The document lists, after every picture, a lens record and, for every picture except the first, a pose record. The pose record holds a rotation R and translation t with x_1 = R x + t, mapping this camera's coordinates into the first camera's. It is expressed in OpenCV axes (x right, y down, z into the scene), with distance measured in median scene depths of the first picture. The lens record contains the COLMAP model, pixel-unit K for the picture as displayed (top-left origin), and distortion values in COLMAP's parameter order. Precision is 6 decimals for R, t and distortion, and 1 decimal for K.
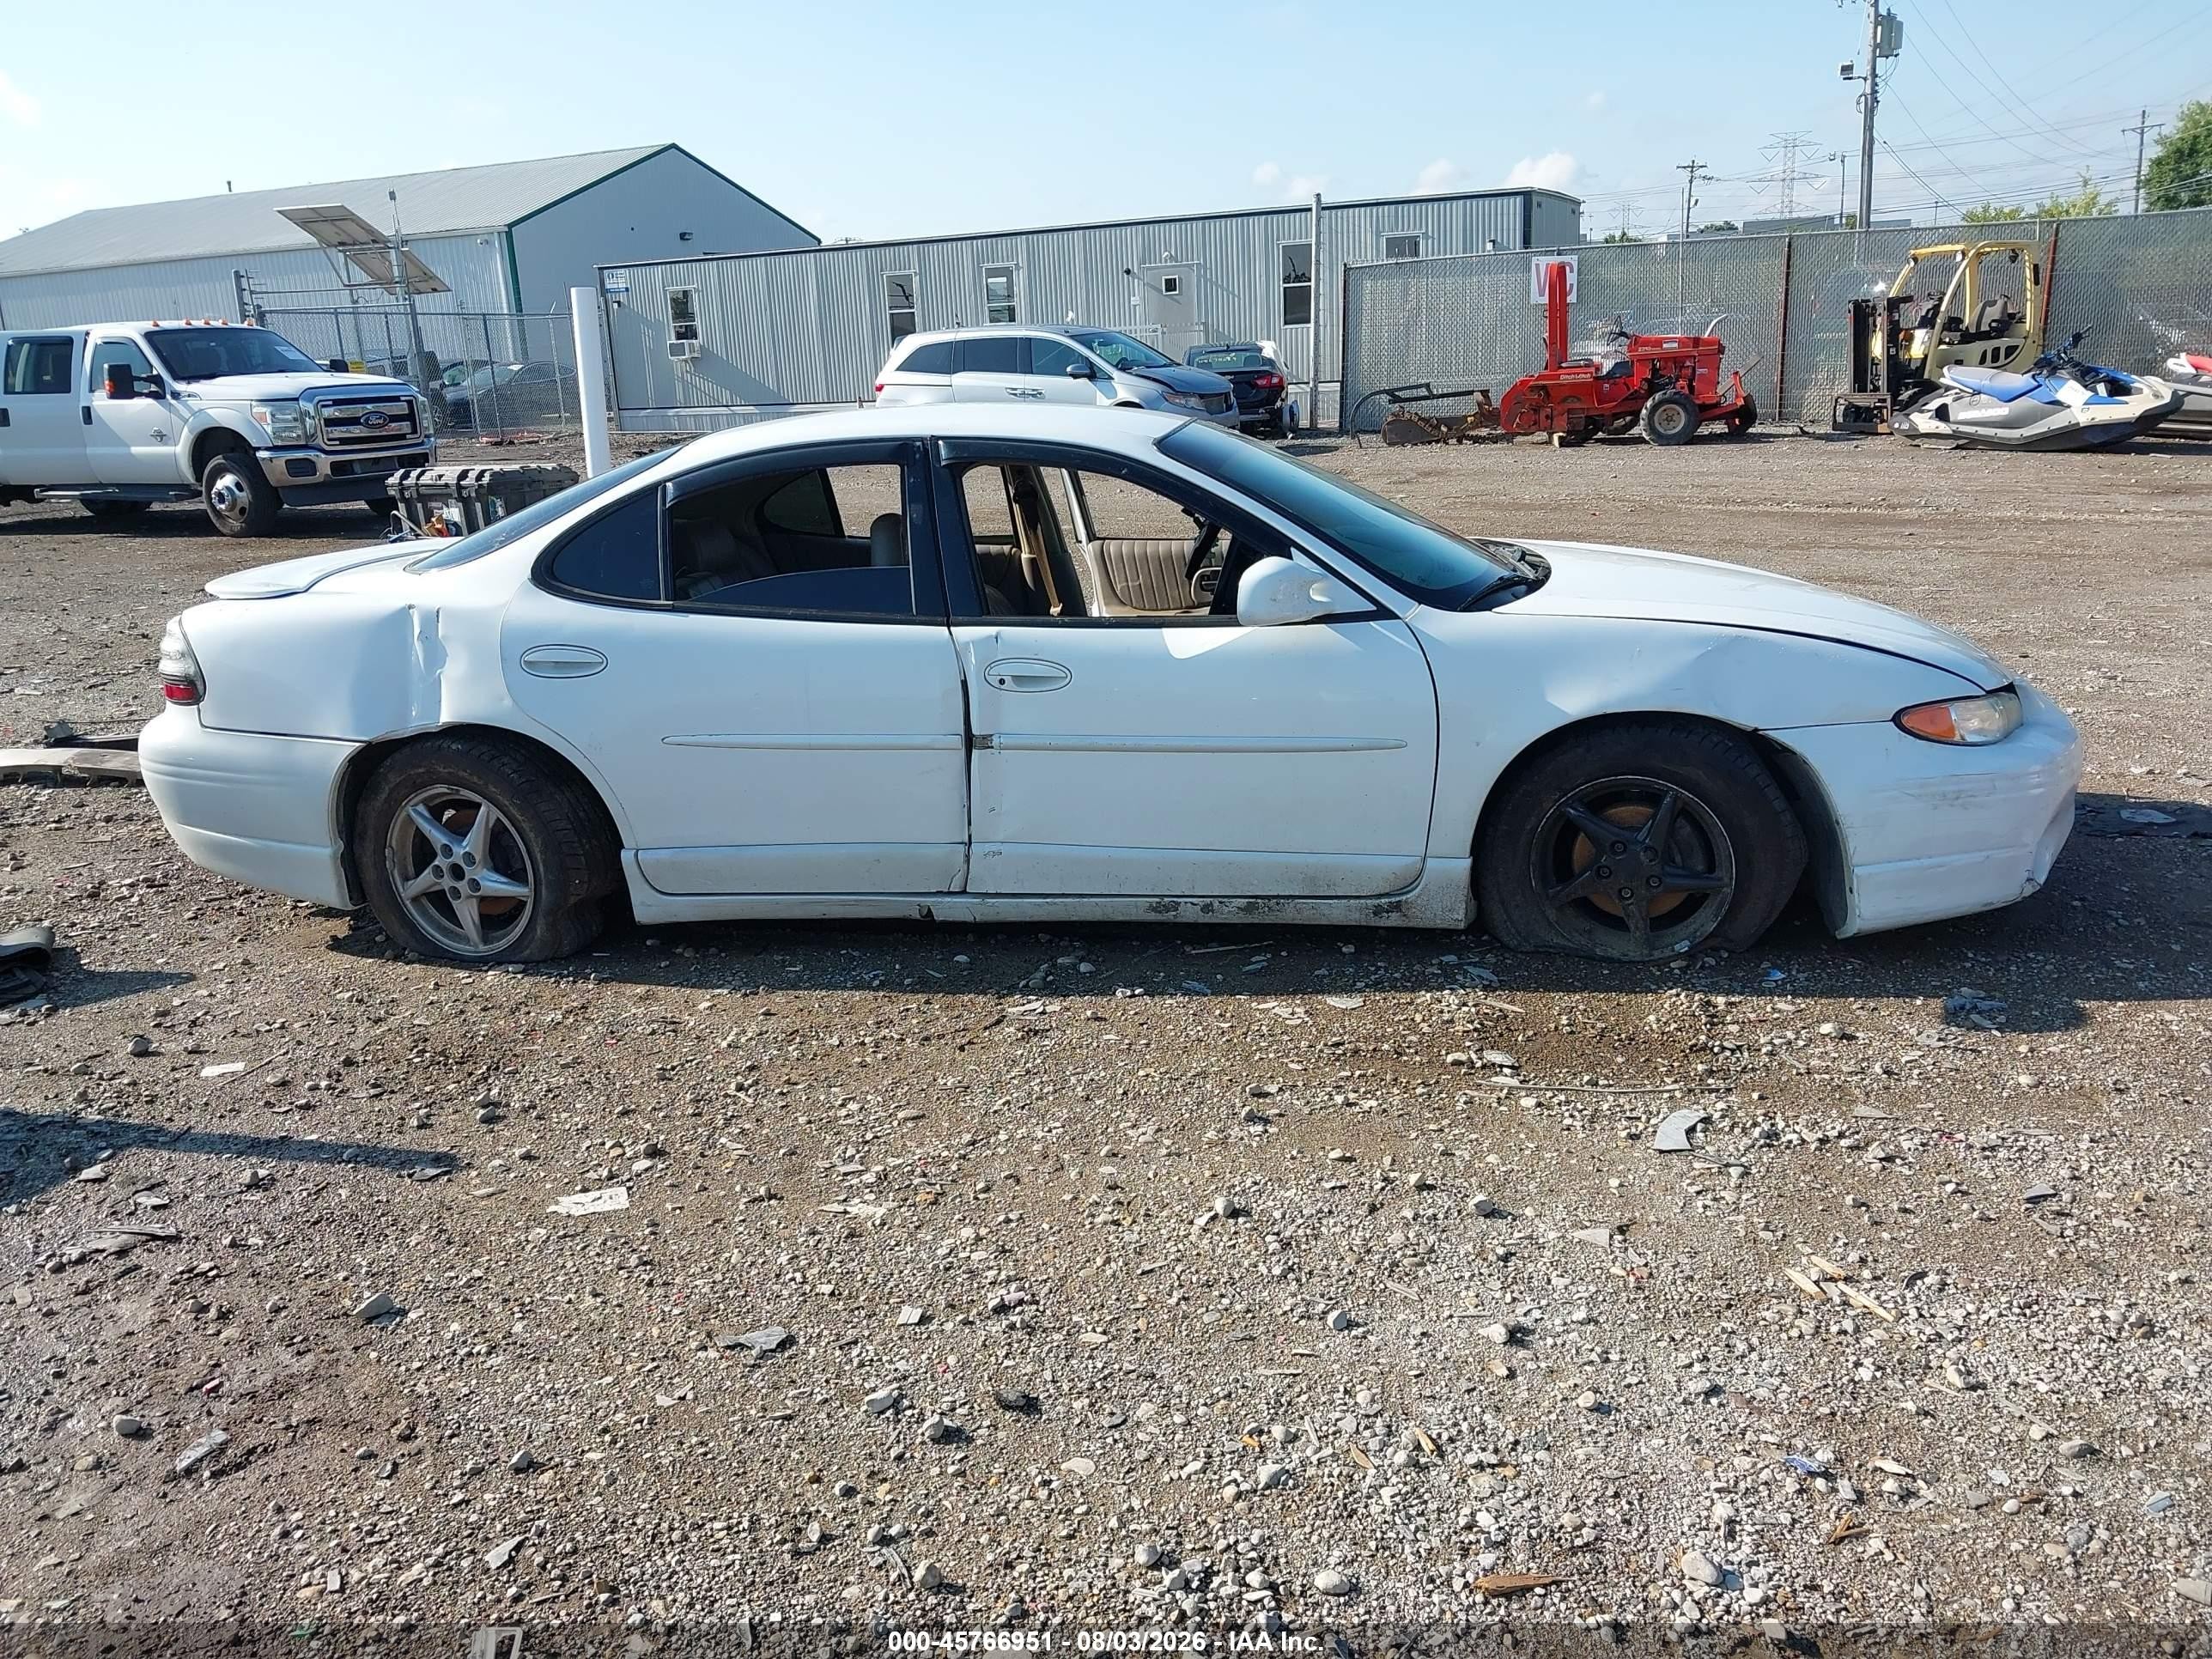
lens RADIAL K [[1826.4, 0, 1070.8], [0, 1826.4, 824.4], [0, 0, 1]] dist [-0.033693, 0.057821]
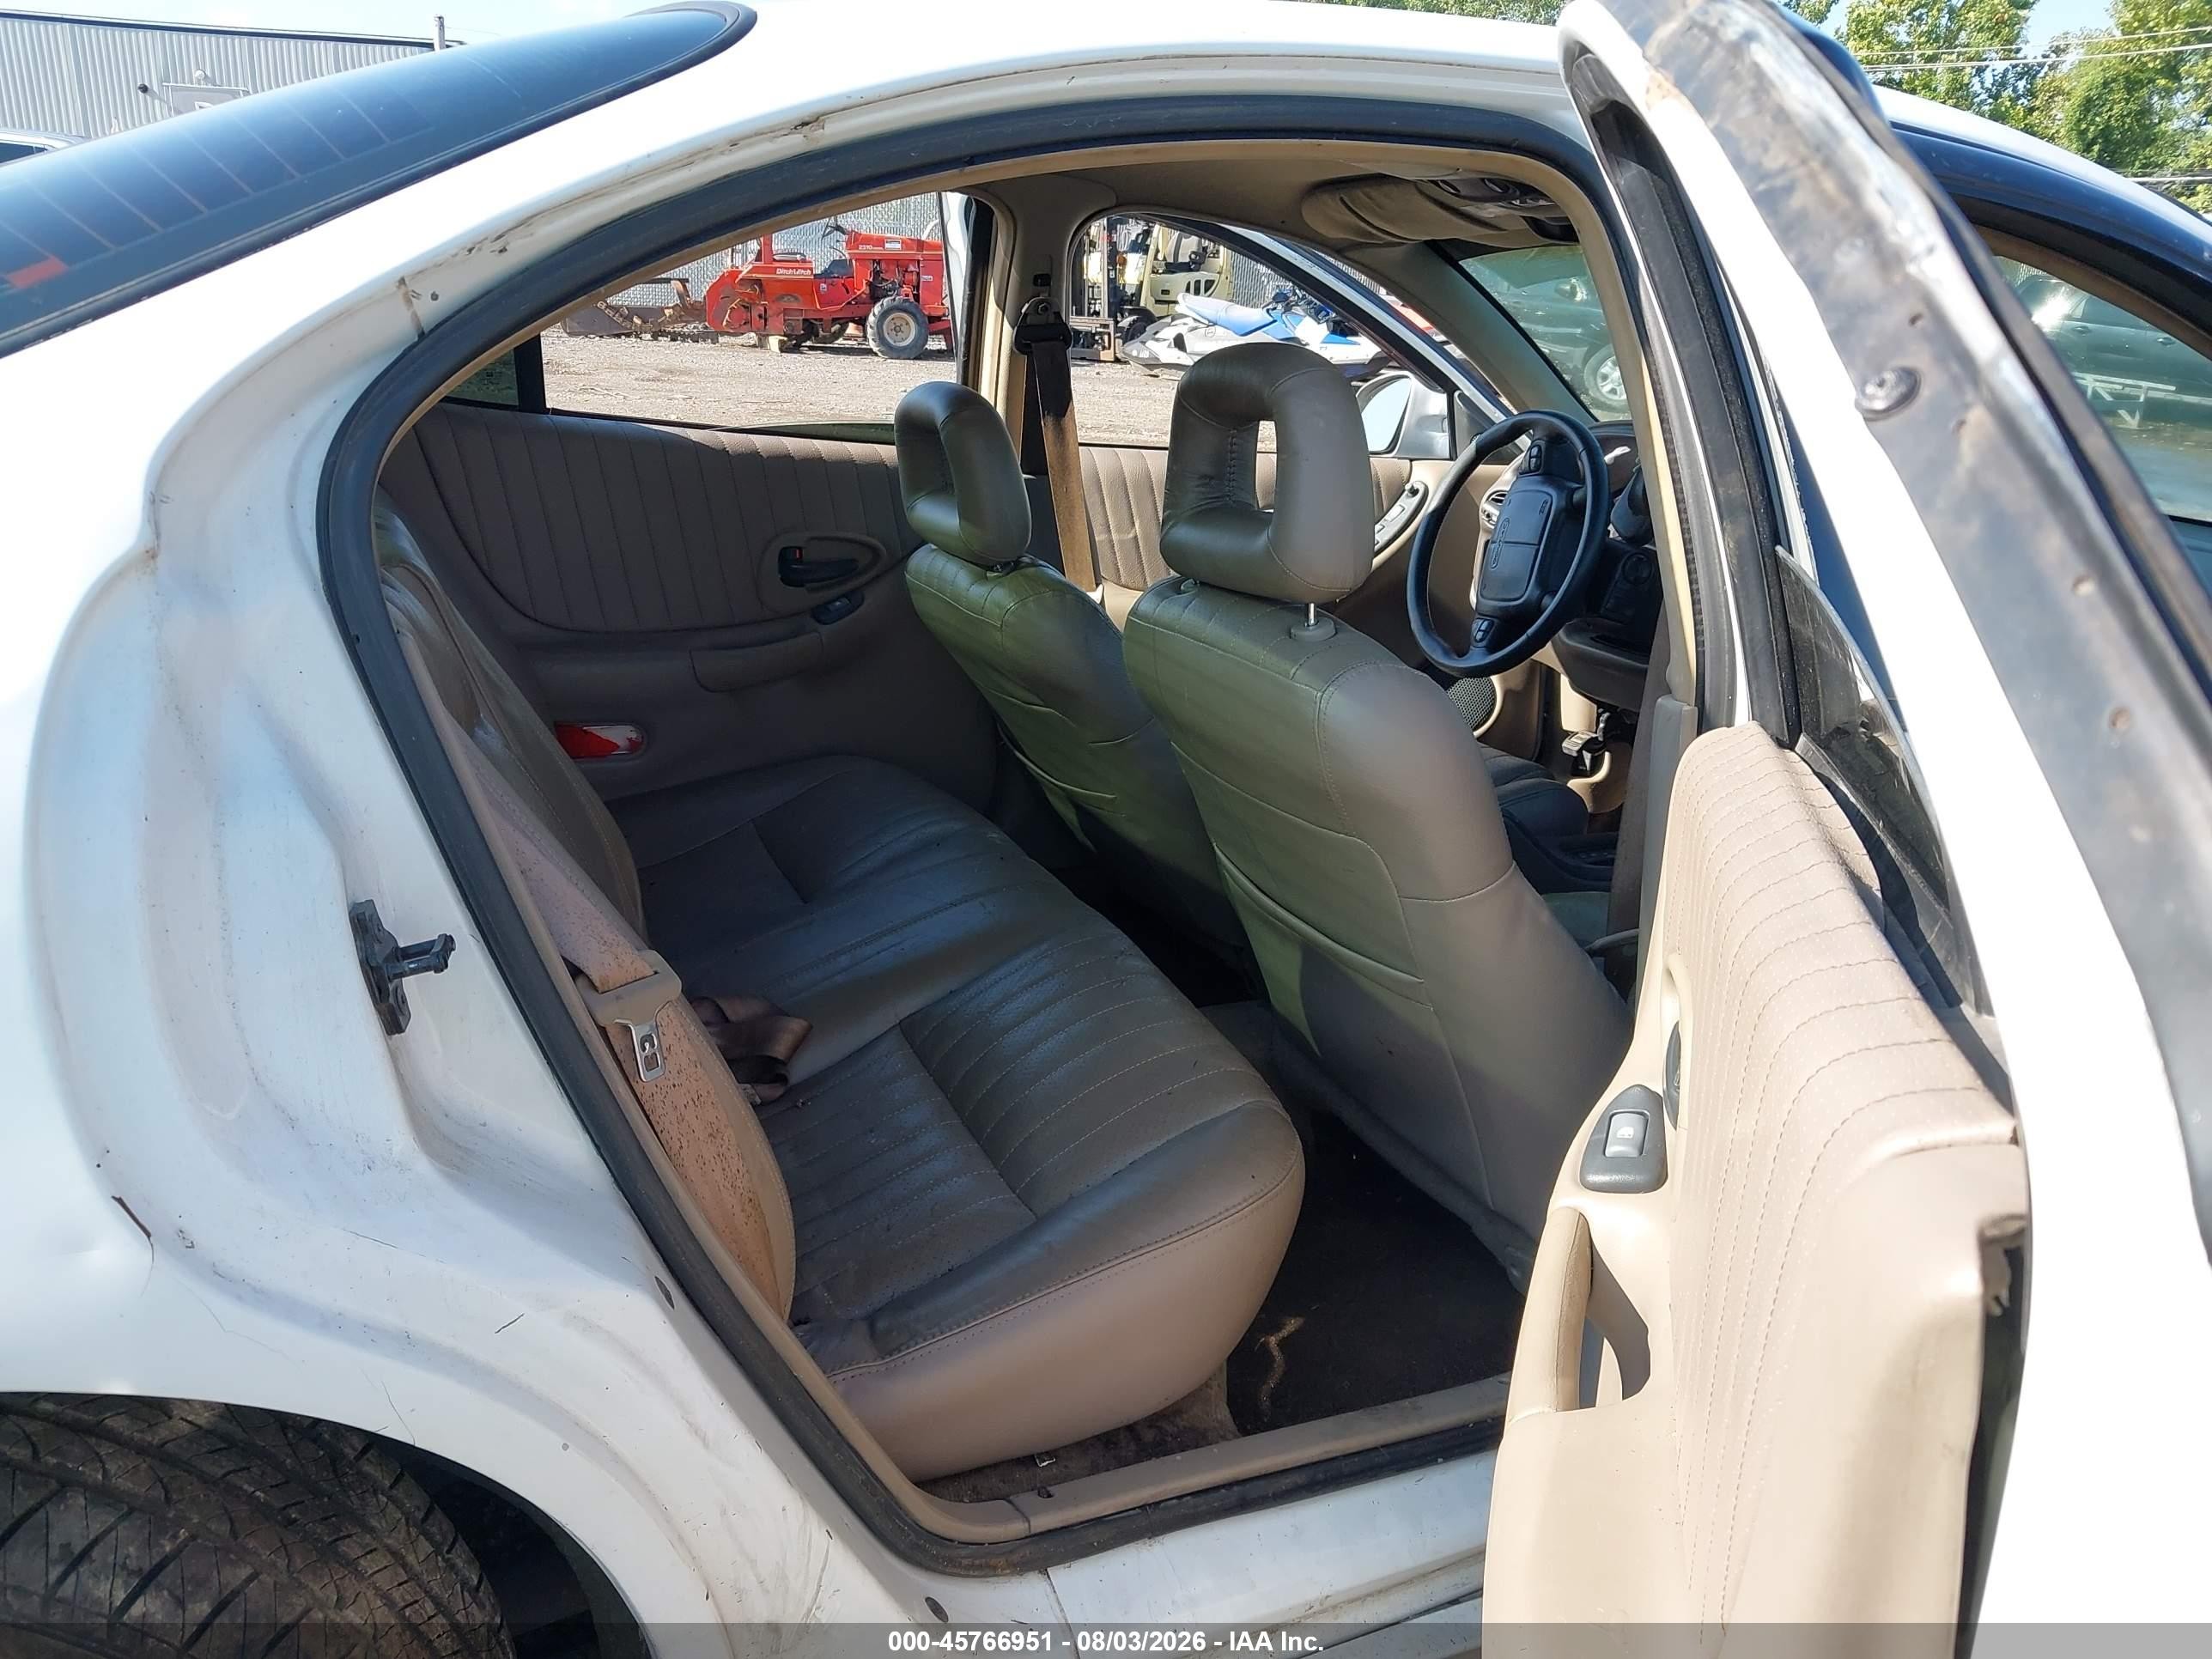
lens RADIAL K [[1809.8, 0, 1094.6], [0, 1809.8, 830.8], [0, 0, 1]] dist [0.027911, -0.008277]
pose [[0.858539, -0.064343, 0.508696, -0.064565], [0.039160, 0.997426, 0.060069, -0.023446], [-0.511251, -0.031651, 0.858848, 0.164929]]
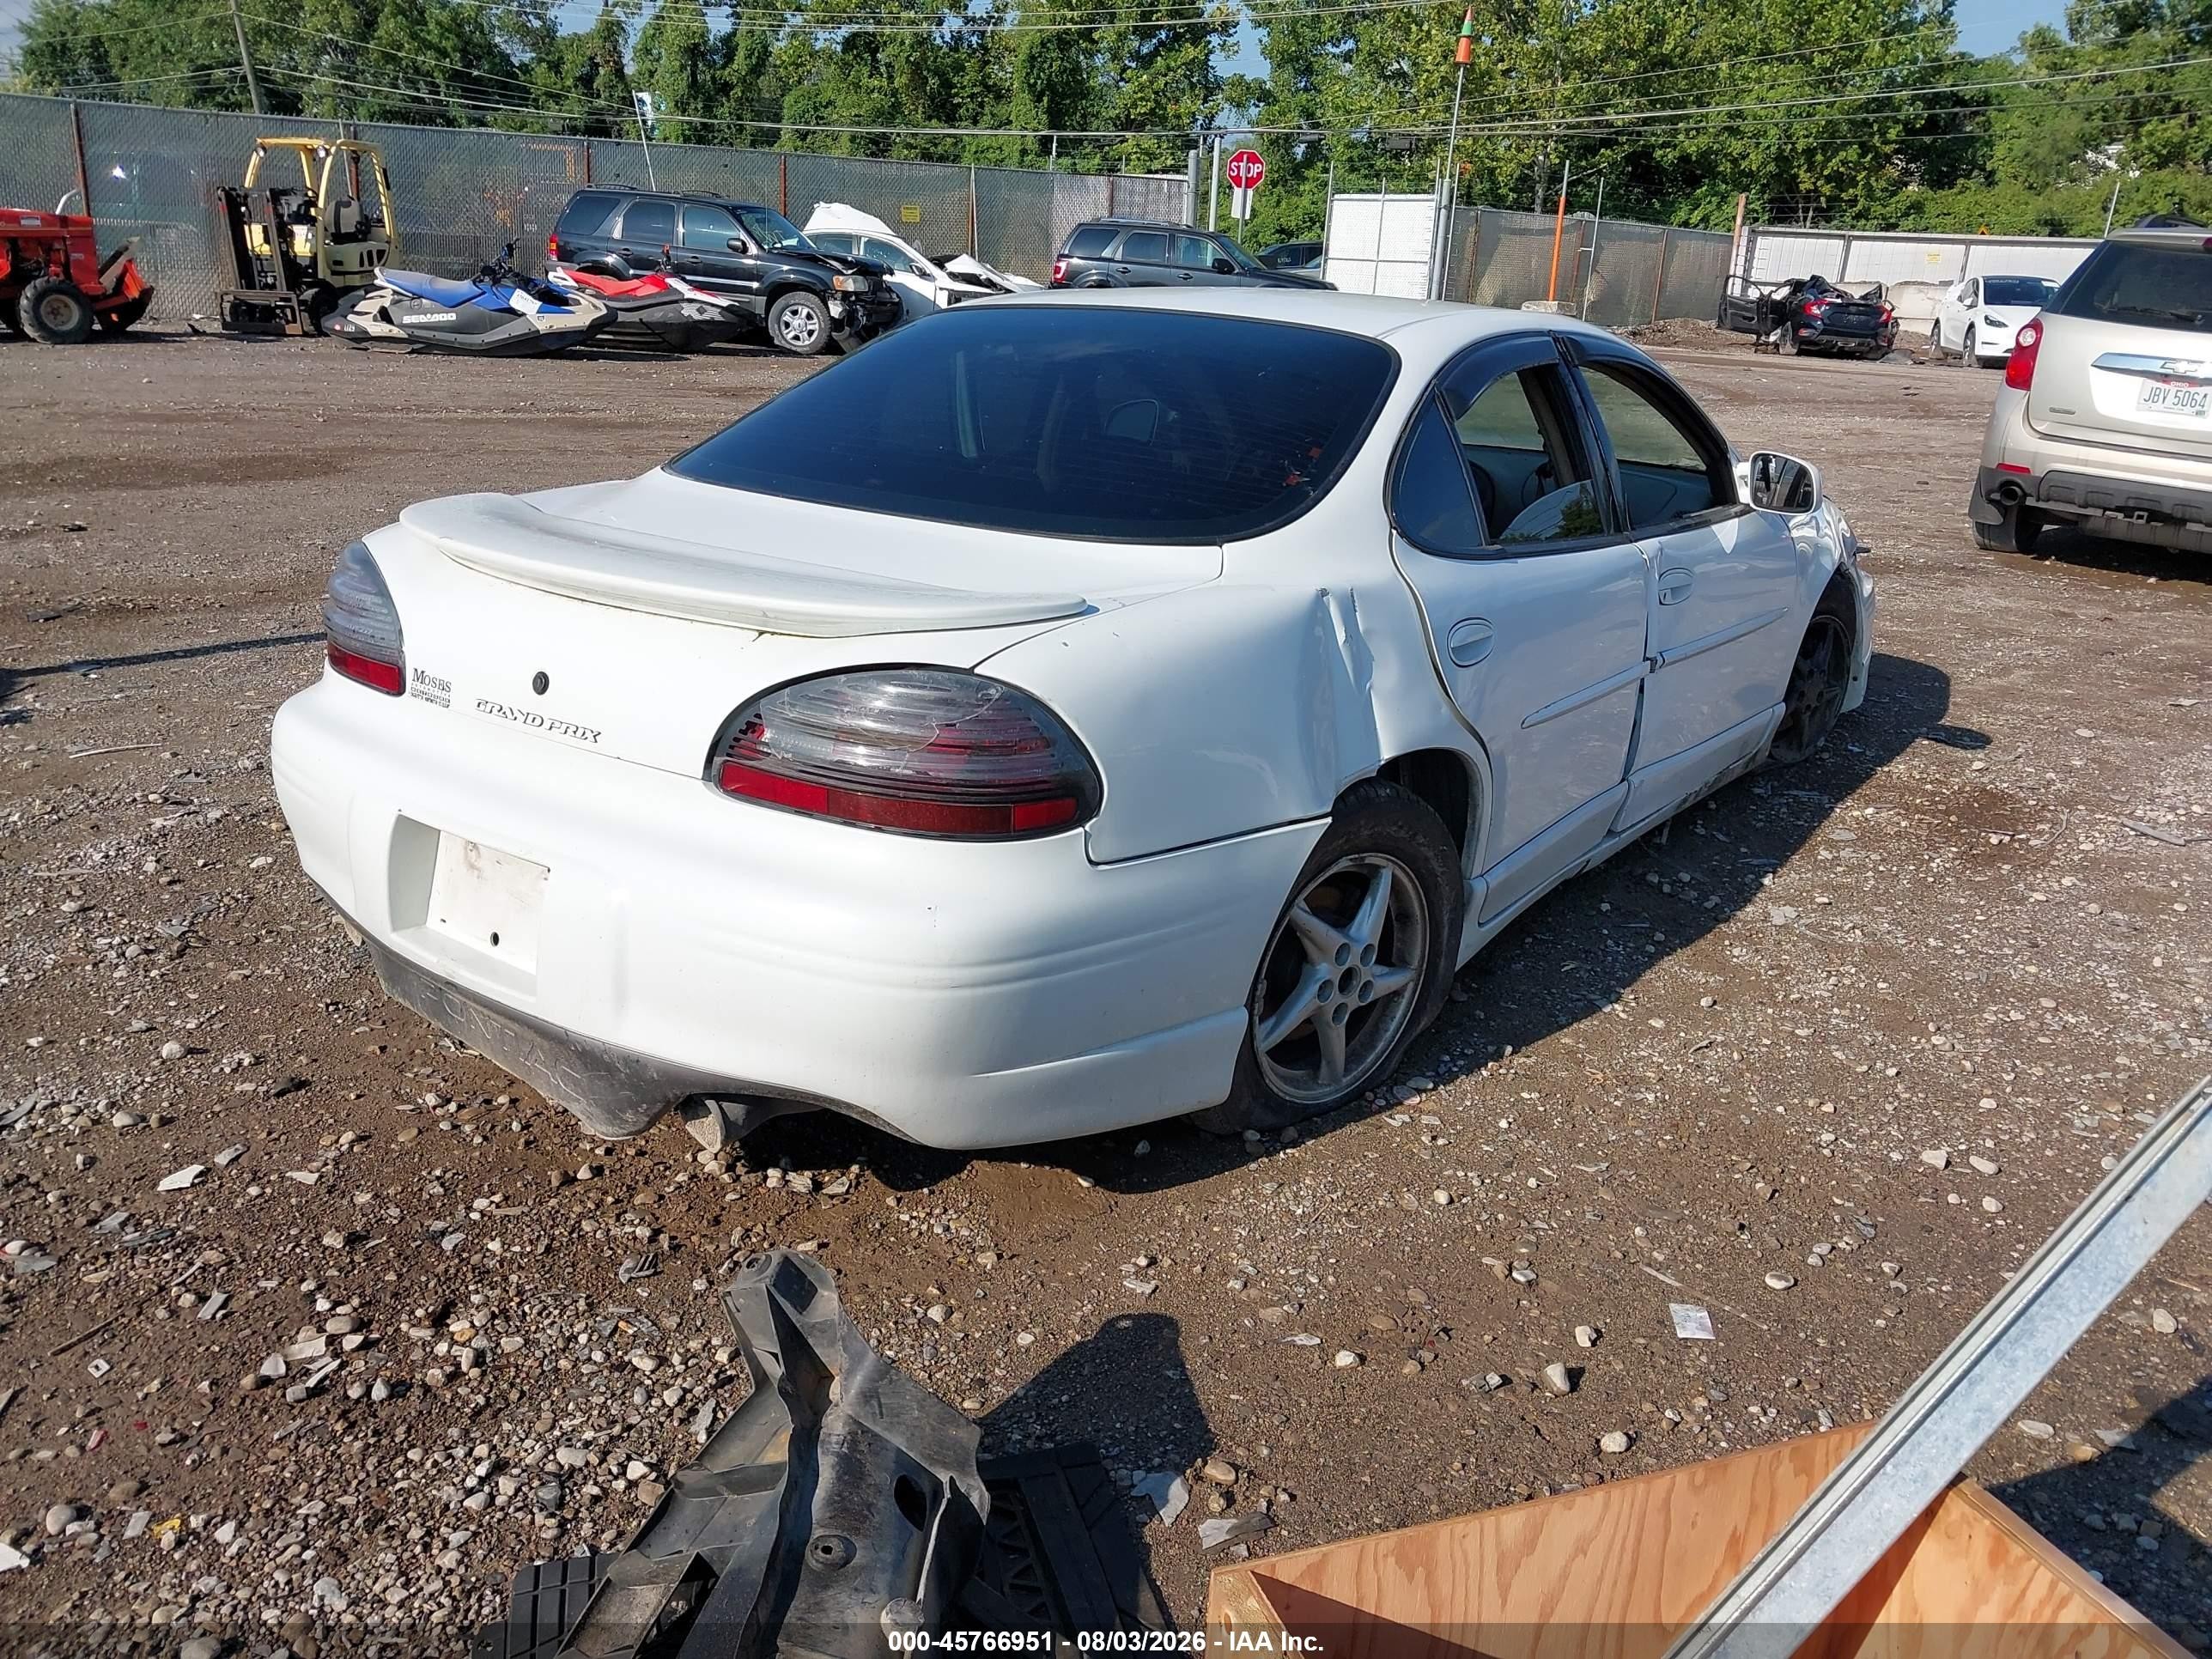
lens RADIAL K [[1809.8, 0, 1094.6], [0, 1809.8, 830.8], [0, 0, 1]] dist [0.027911, -0.008277]
pose [[0.496550, -0.209654, 0.842308, -0.204242], [0.164497, 0.975536, 0.145843, -0.030659], [-0.852279, 0.066139, 0.518889, 0.158629]]
